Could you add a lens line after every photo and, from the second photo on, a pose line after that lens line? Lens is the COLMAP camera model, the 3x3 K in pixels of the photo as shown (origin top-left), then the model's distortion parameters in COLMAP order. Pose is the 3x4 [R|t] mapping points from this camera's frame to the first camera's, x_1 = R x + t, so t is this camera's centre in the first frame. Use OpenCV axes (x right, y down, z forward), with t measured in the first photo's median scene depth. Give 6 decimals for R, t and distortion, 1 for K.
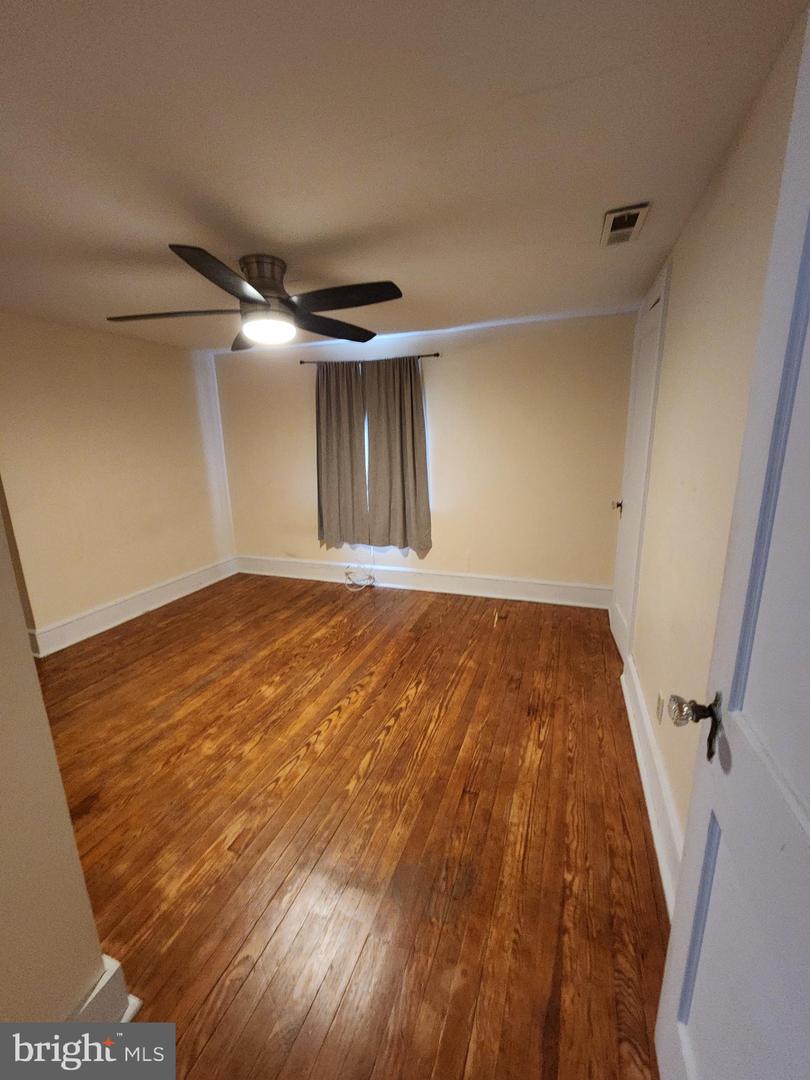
lens RADIAL K [[443.0, 0, 404.4], [0, 443.0, 537.6], [0, 0, 1]] dist [-0.003476, -0.000402]
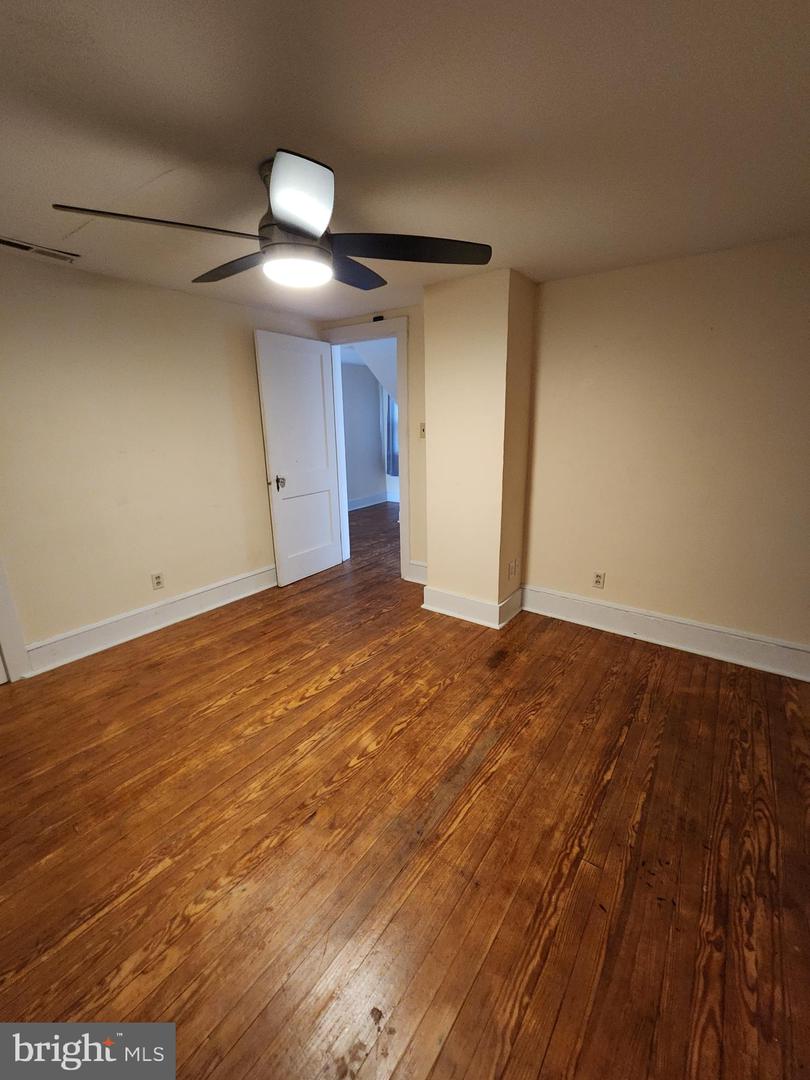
lens RADIAL K [[443.0, 0, 403.0], [0, 443.0, 538.3], [0, 0, 1]] dist [-0.003476, -0.000402]
pose [[-0.959987, -0.042761, 0.276761, -0.652503], [0.092018, 0.885235, 0.455952, -0.373867], [-0.264495, 0.463175, -0.845879, 1.696027]]
